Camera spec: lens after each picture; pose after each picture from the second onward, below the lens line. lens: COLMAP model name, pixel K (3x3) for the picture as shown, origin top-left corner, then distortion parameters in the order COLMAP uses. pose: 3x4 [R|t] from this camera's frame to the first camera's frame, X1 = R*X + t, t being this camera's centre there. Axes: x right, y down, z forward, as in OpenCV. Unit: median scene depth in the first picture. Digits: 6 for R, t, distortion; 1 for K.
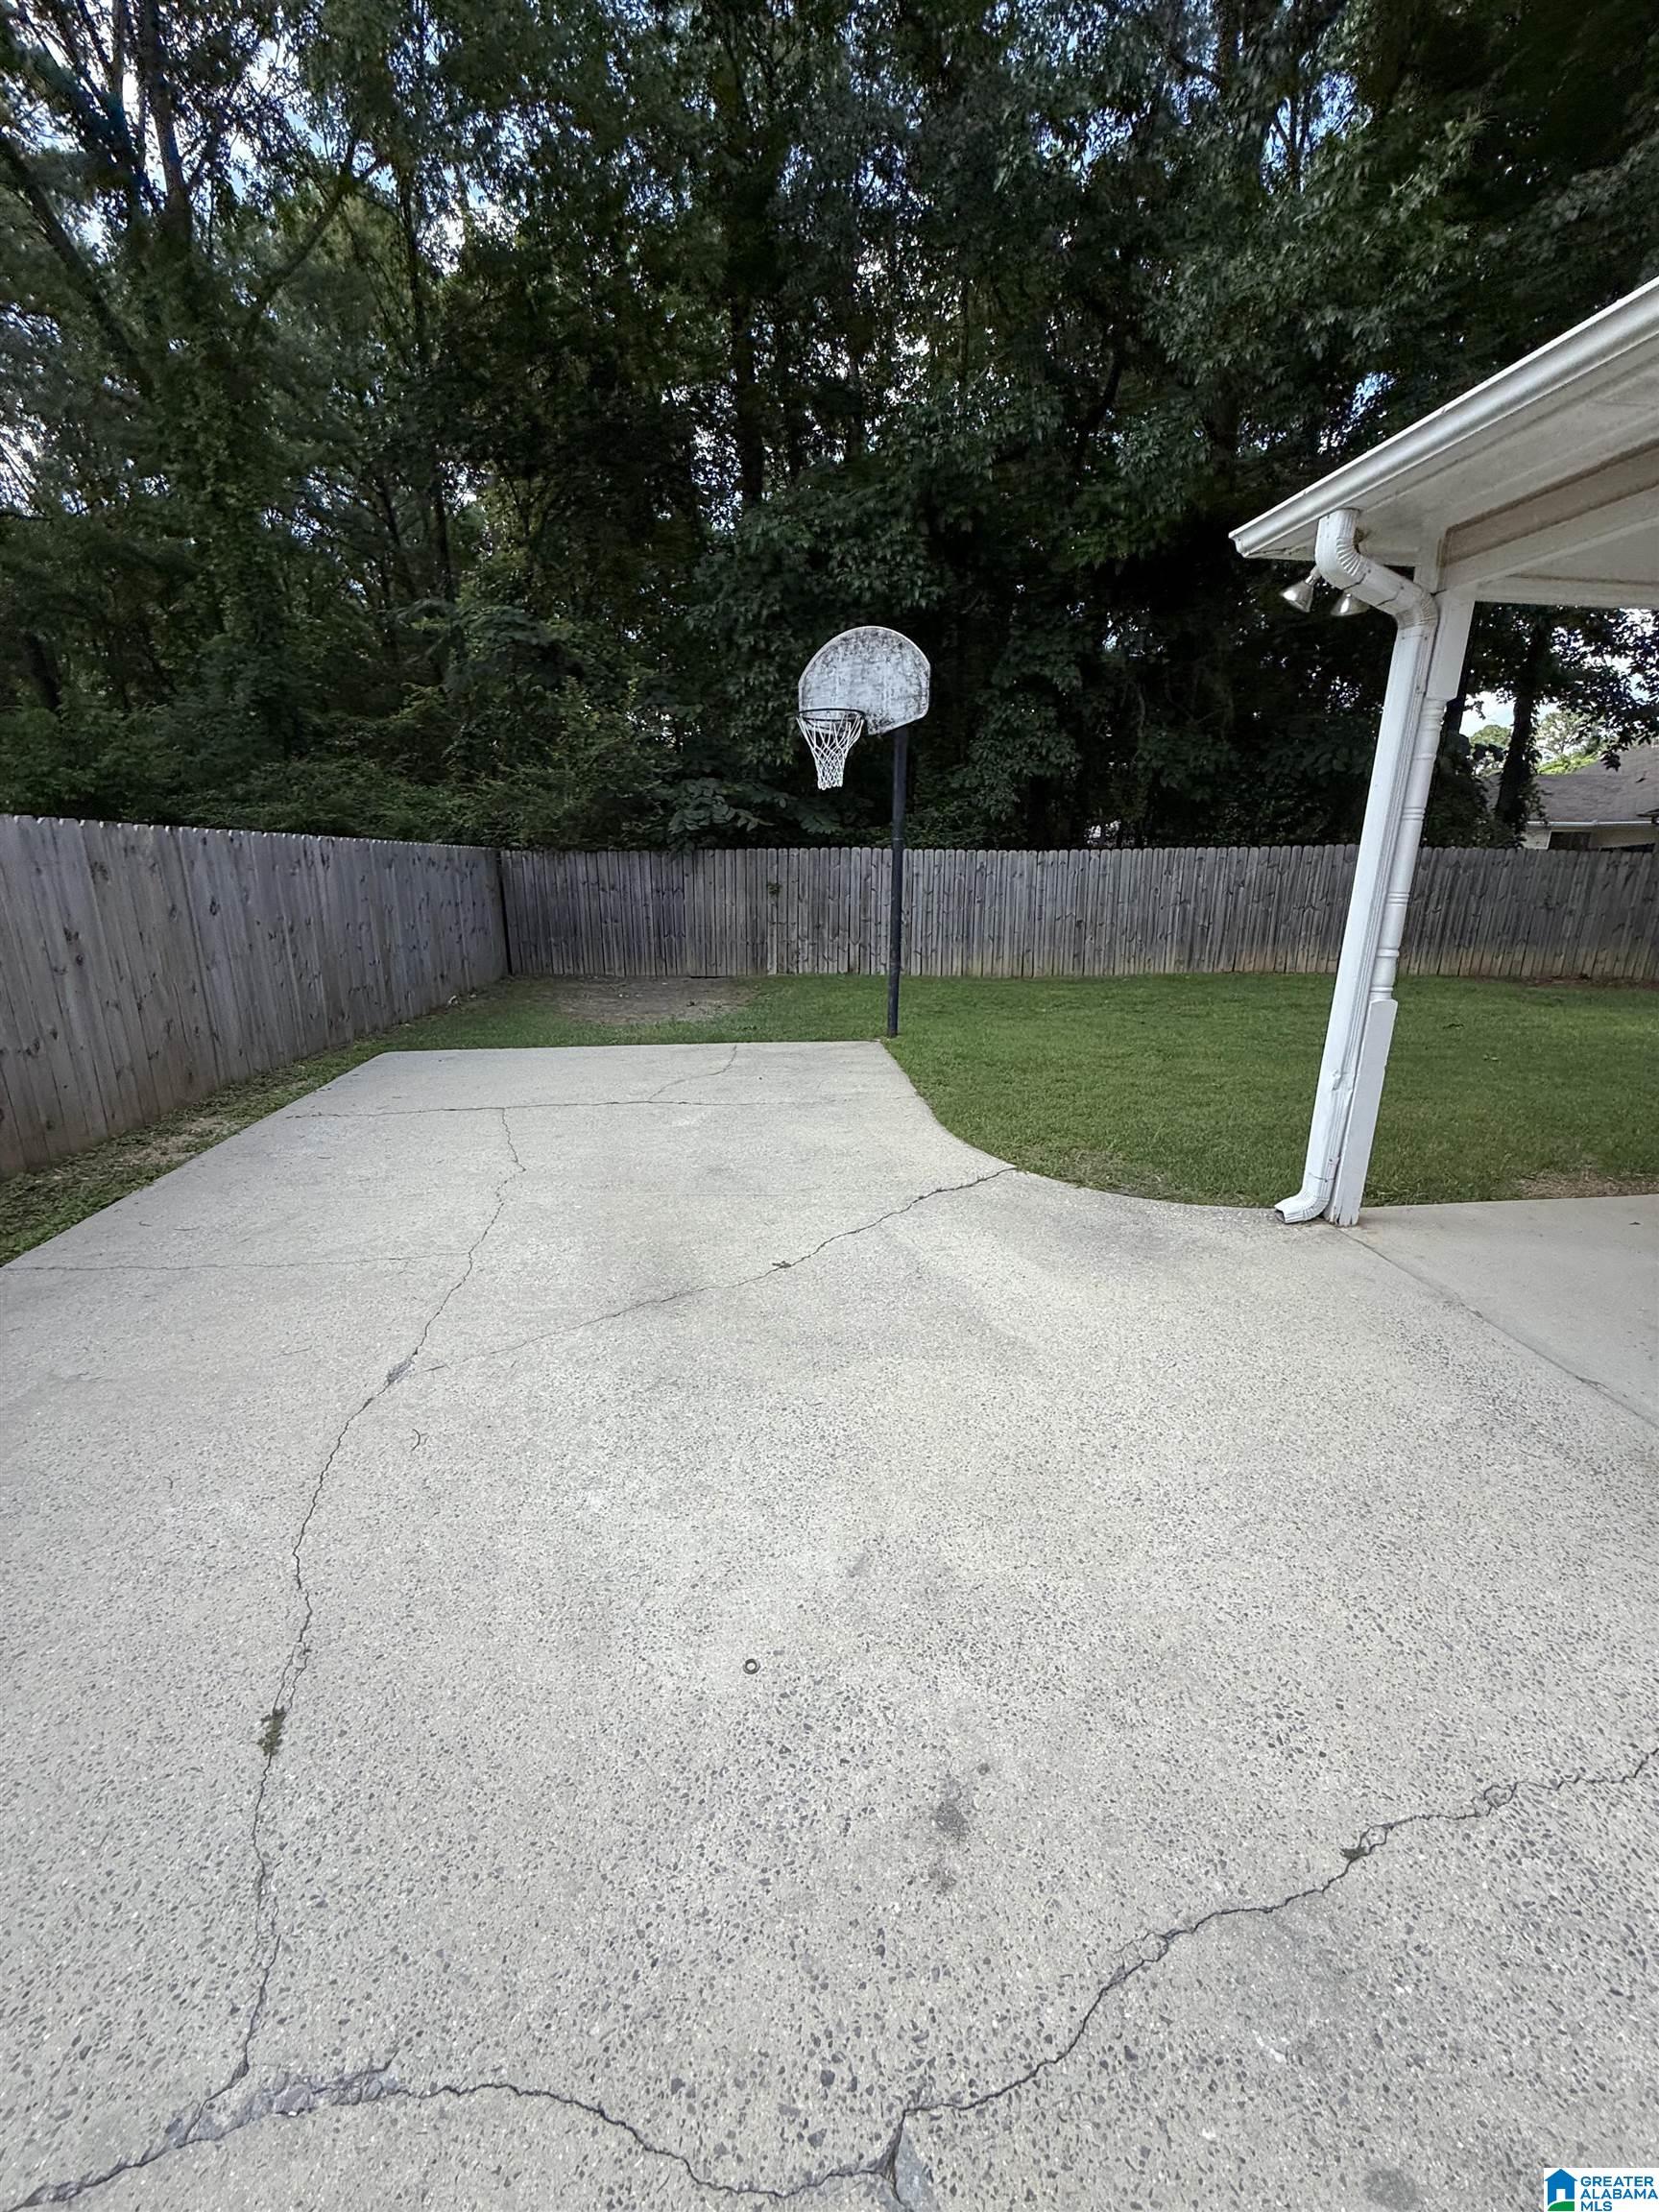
lens RADIAL K [[886.9, 0, 827.1], [0, 886.9, 1097.2], [0, 0, 1]] dist [-0.002291, 0.000573]
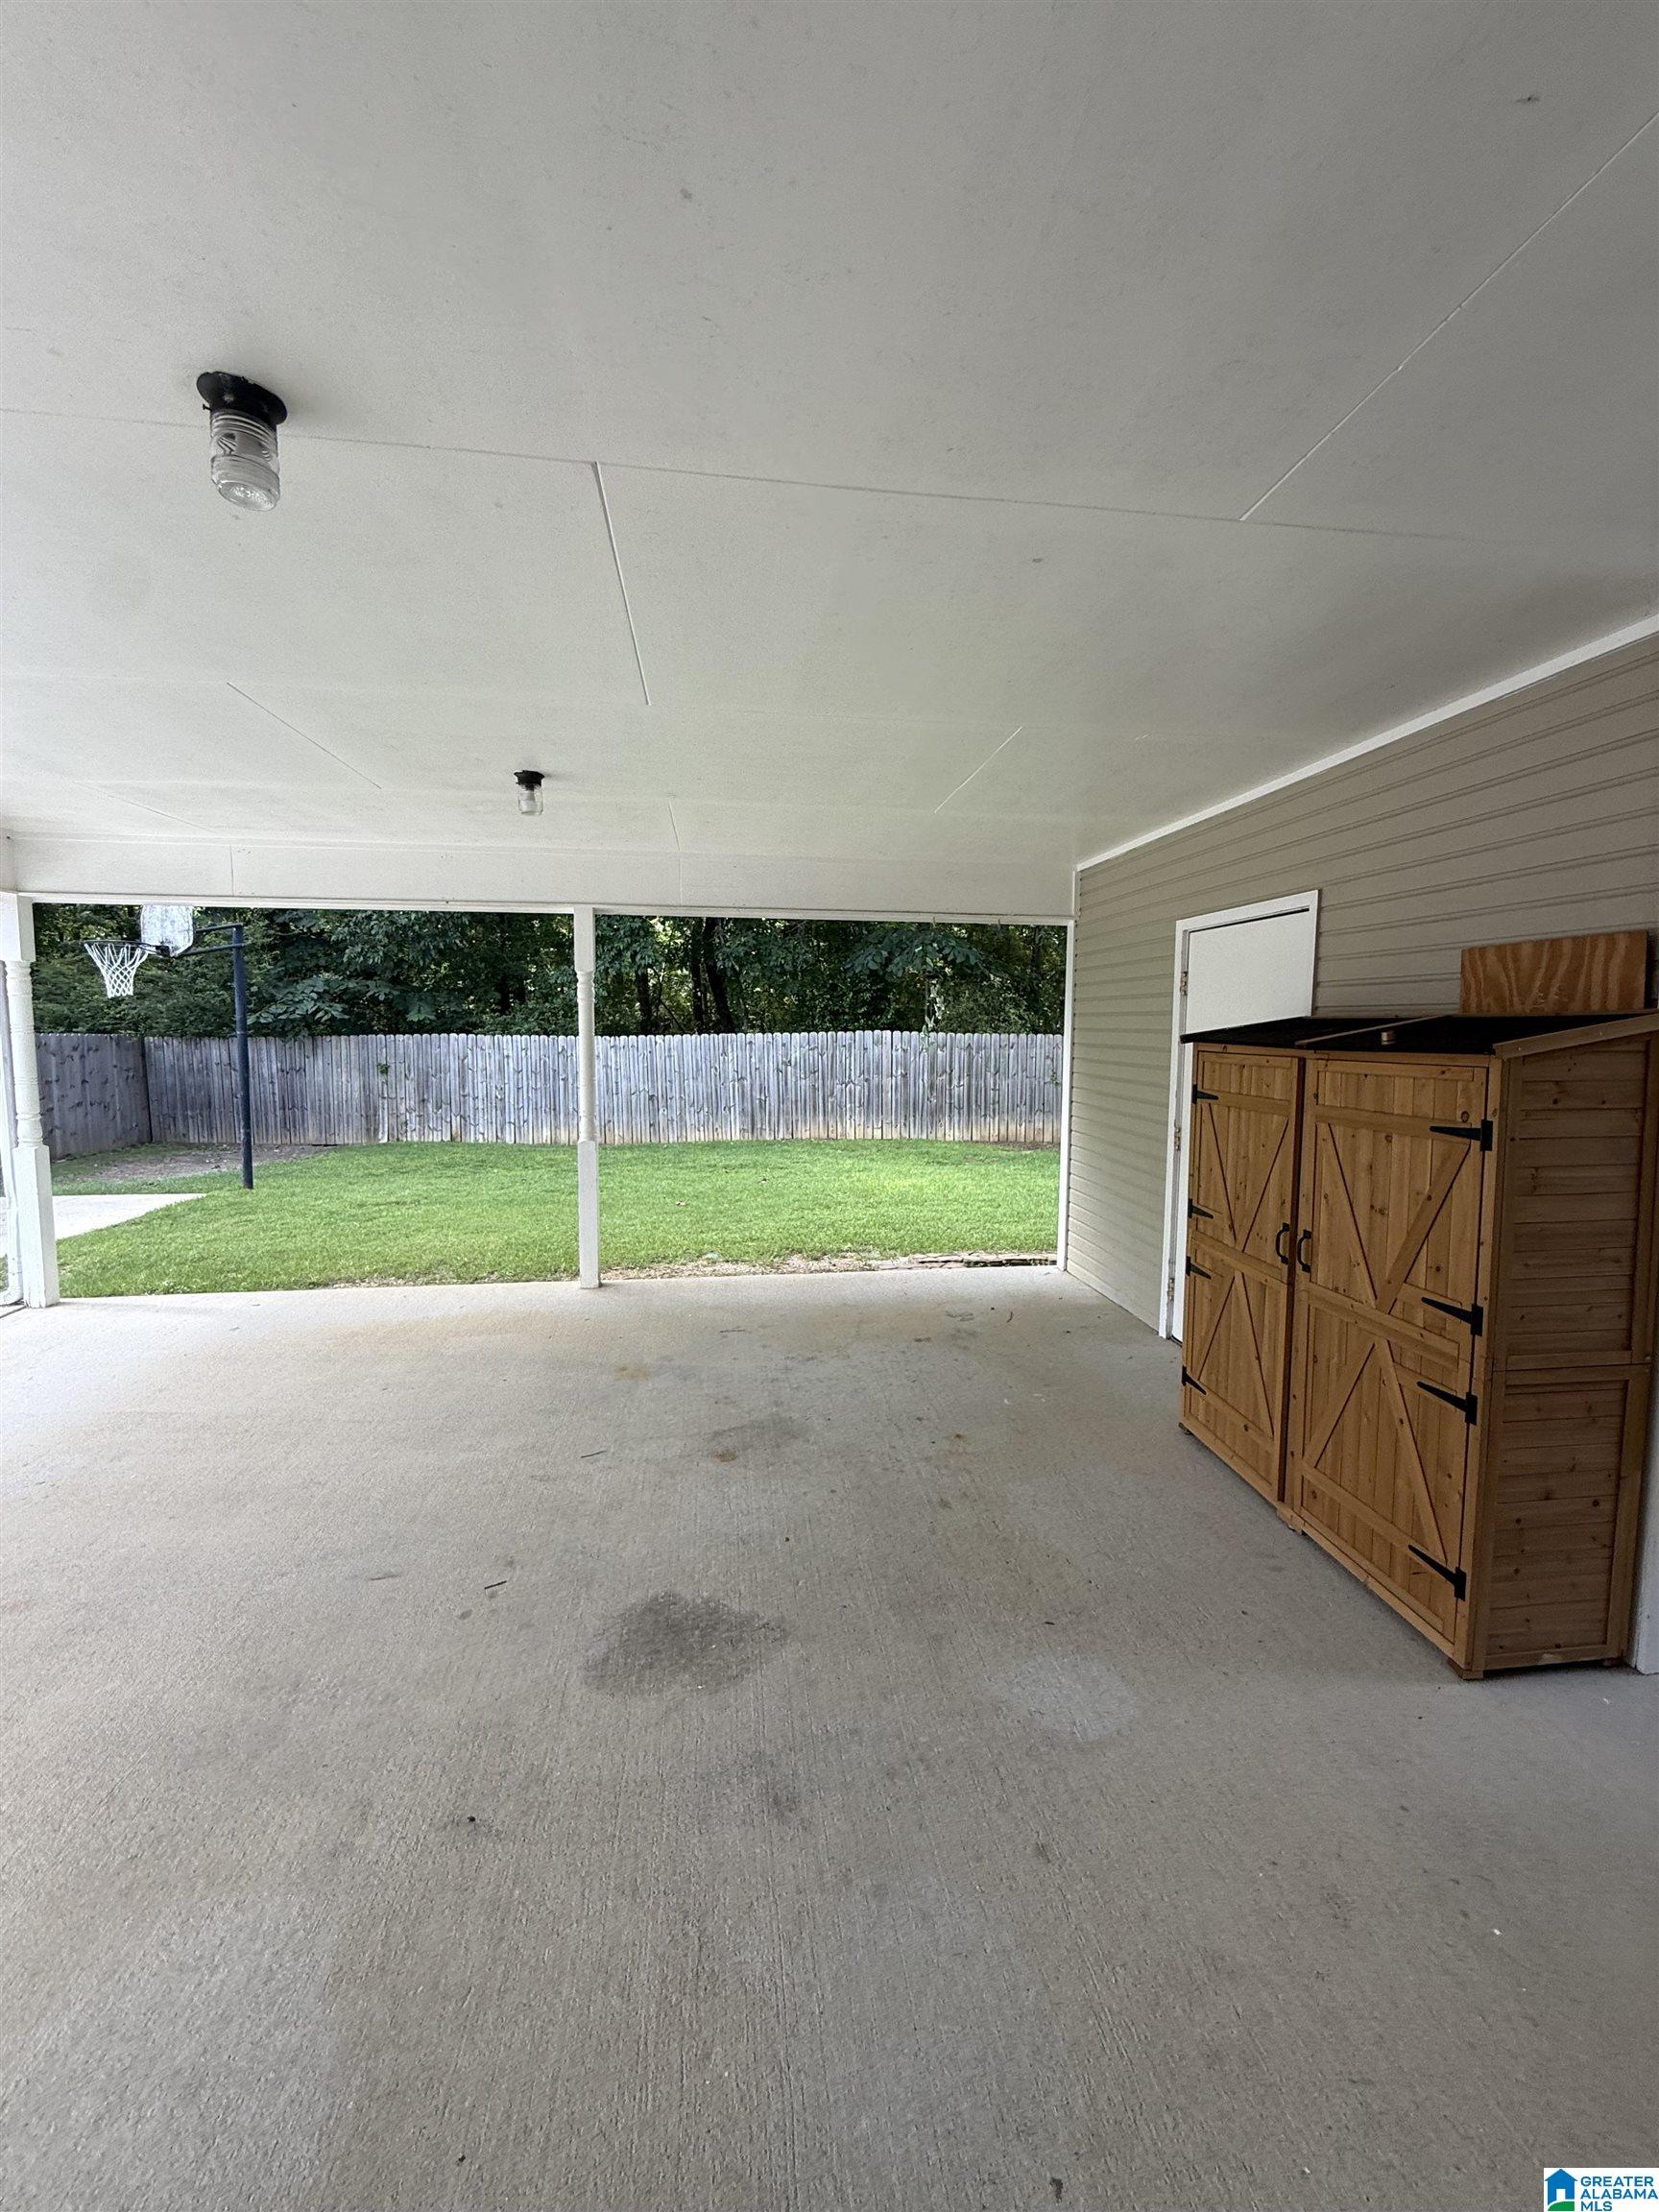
lens RADIAL K [[886.9, 0, 829.3], [0, 886.9, 1101.5], [0, 0, 1]] dist [-0.002291, 0.000573]
pose [[0.999911, -0.002786, 0.013066, 0.502861], [0.005190, 0.982200, -0.187765, 0.025721], [-0.012310, 0.187816, 0.982127, -0.127961]]
